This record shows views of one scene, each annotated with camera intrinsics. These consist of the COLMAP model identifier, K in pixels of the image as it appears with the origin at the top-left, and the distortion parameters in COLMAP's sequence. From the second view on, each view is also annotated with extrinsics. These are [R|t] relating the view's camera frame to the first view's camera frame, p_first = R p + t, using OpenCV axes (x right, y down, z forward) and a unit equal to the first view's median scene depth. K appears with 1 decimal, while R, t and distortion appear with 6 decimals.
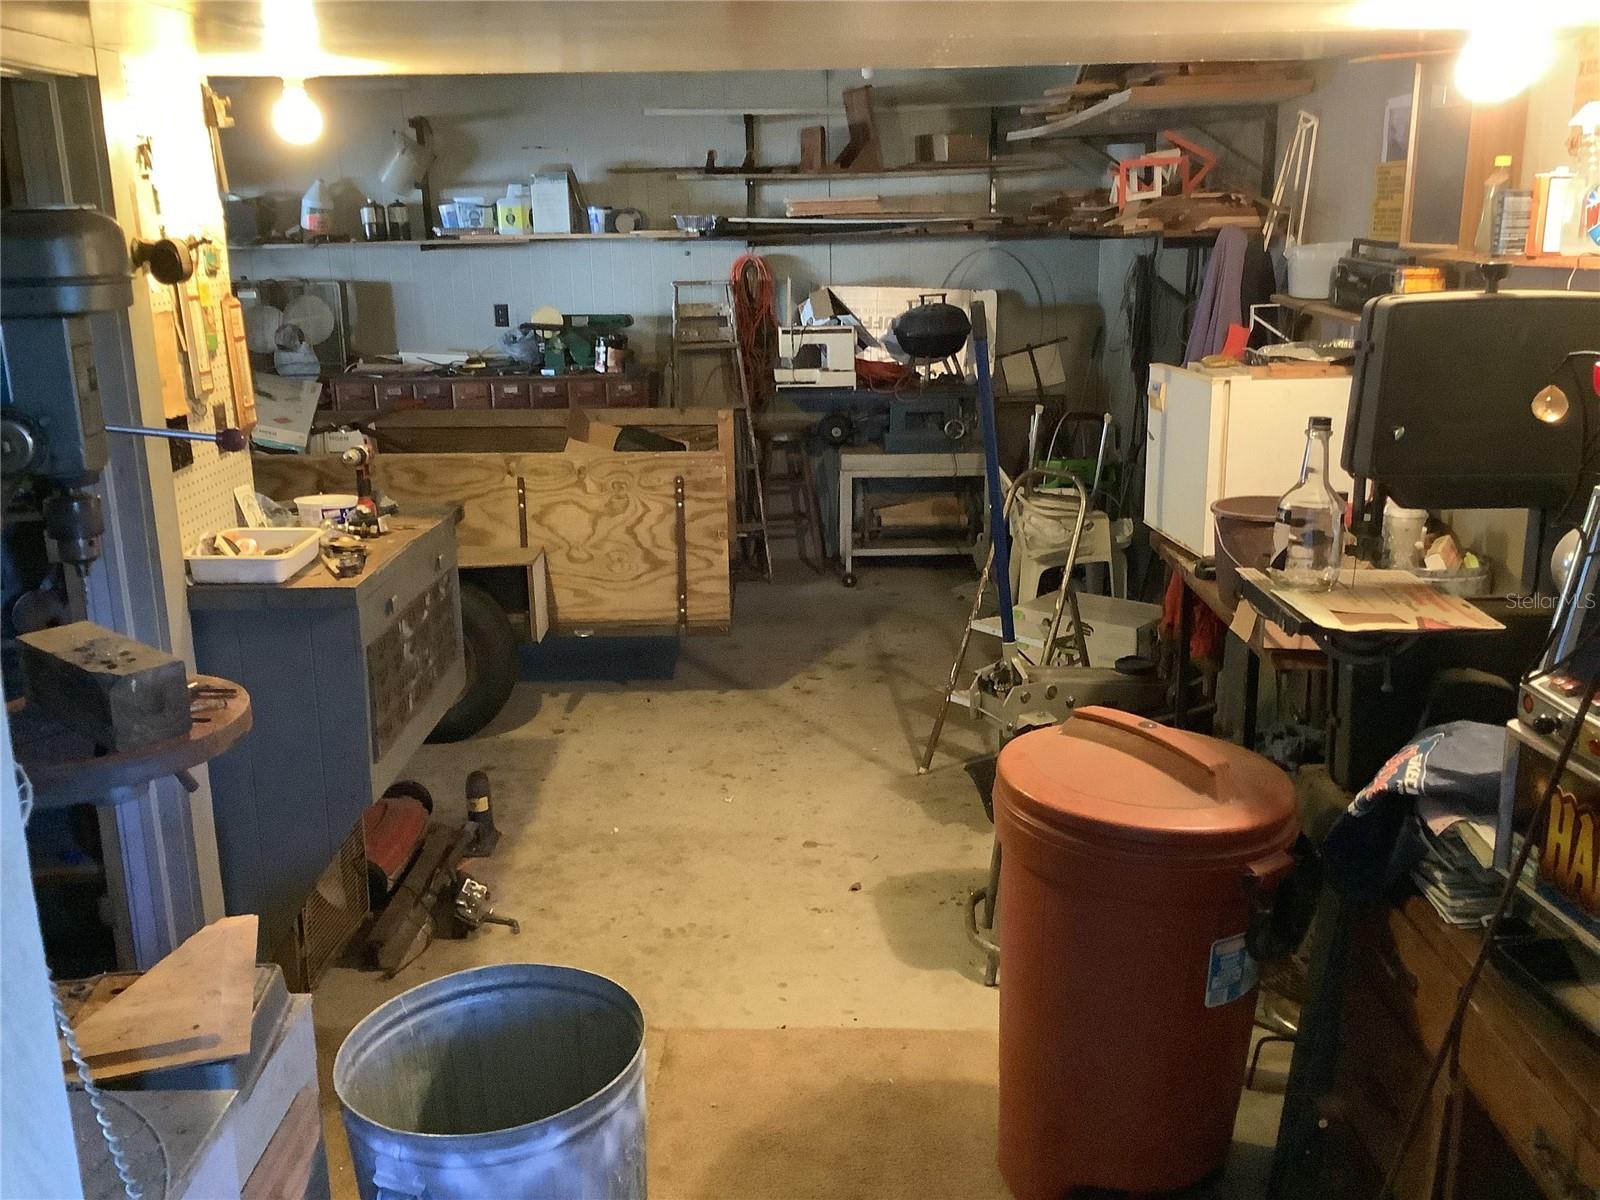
lens RADIAL K [[1437.6, 0, 797.3], [0, 1437.6, 595.1], [0, 0, 1]] dist [0.102754, -0.200886]
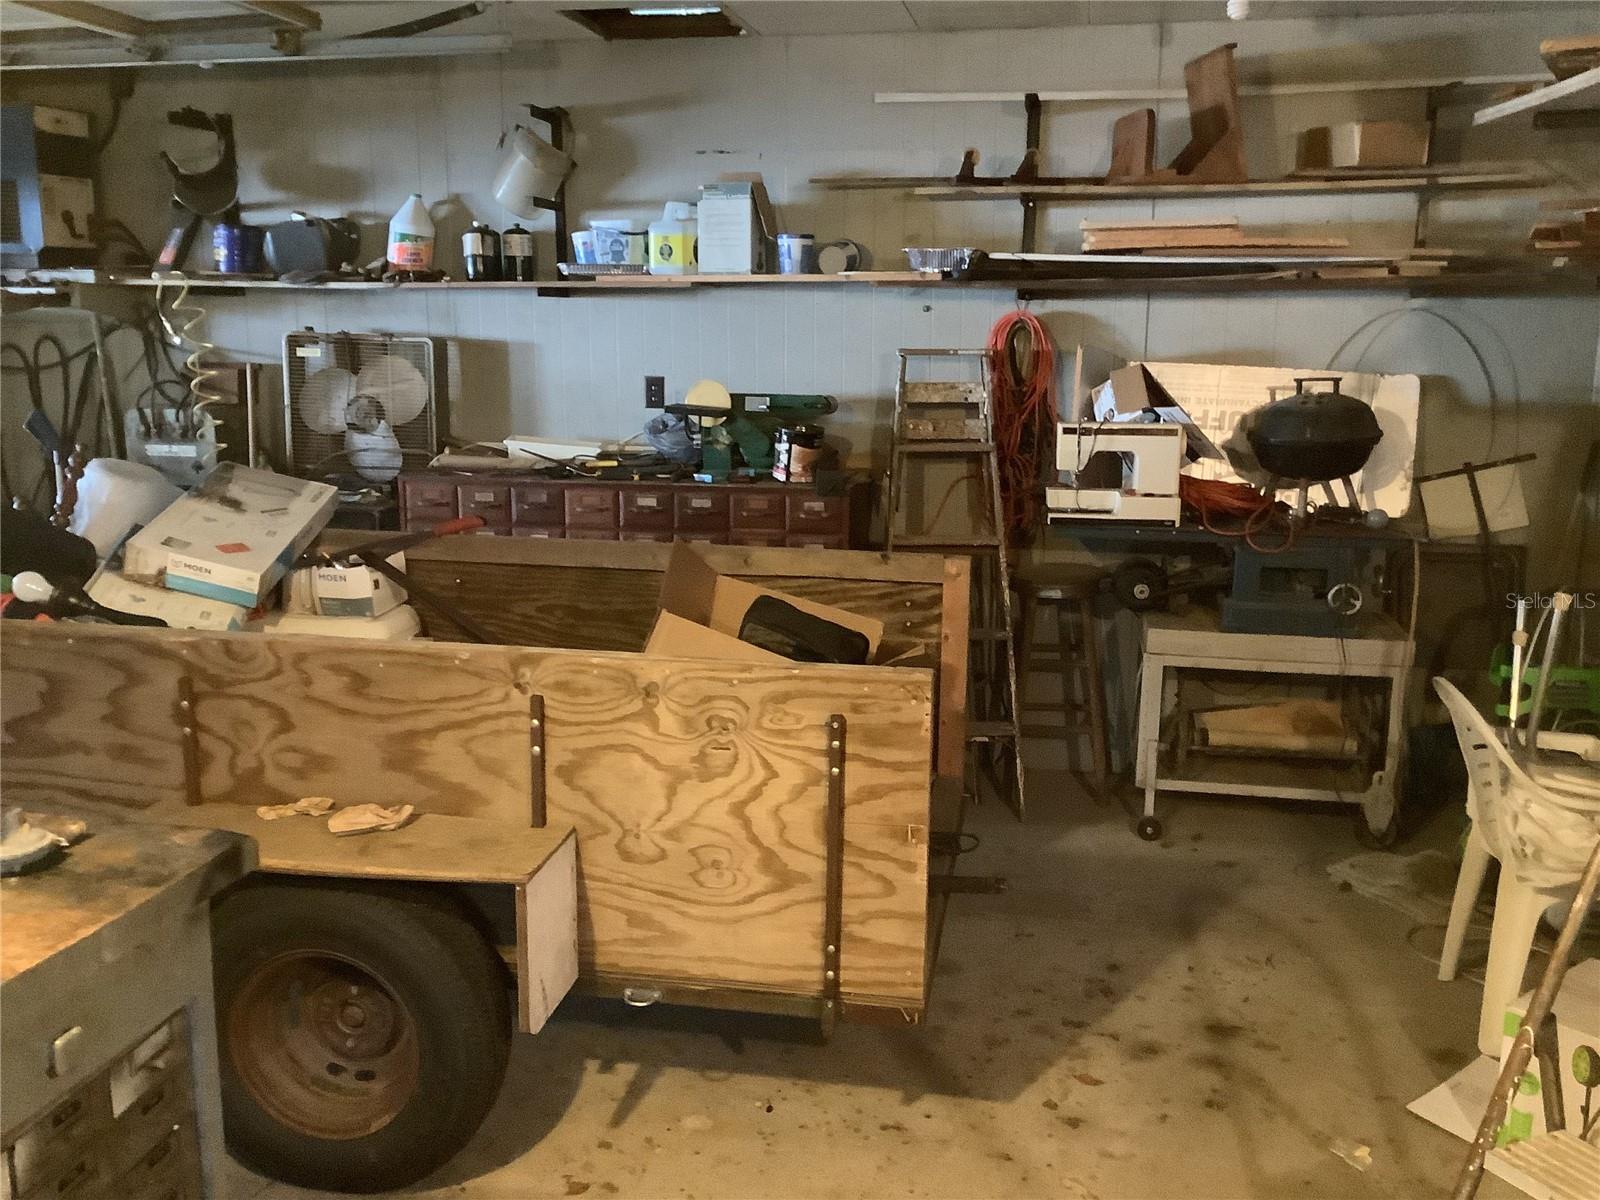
lens RADIAL K [[1437.6, 0, 797.3], [0, 1437.6, 595.1], [0, 0, 1]] dist [0.102754, -0.200886]
pose [[0.981073, 0.058695, -0.184526, -0.003732], [-0.068892, 0.996403, -0.049343, -0.070544], [0.180967, 0.061122, 0.981588, 0.358432]]
